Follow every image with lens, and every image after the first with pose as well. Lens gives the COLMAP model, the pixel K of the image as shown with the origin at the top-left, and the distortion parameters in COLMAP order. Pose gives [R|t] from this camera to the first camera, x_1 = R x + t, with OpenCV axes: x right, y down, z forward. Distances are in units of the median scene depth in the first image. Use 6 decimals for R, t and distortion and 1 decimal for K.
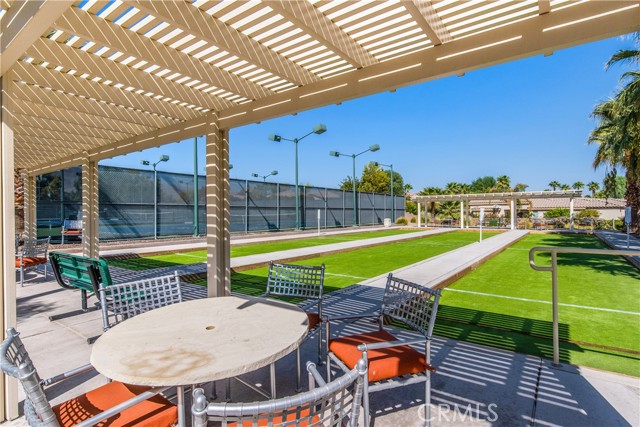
lens RADIAL K [[332.9, 0, 320.0], [0, 332.9, 213.5], [0, 0, 1]] dist [-0.004317, -0.001849]
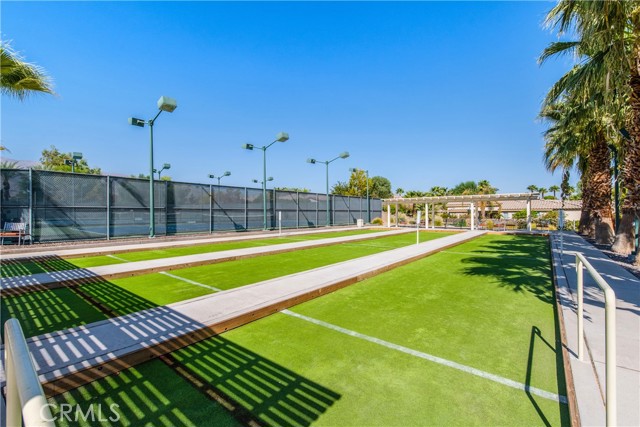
lens RADIAL K [[277.5, 0, 320.0], [0, 277.5, 213.5], [0, 0, 1]] dist [0.001952, 0.000258]
pose [[0.998510, 0.000546, -0.054571, 0.144387], [-0.000541, 1.000000, 0.000098, -0.004845], [0.054571, -0.000069, 0.998510, 0.088883]]
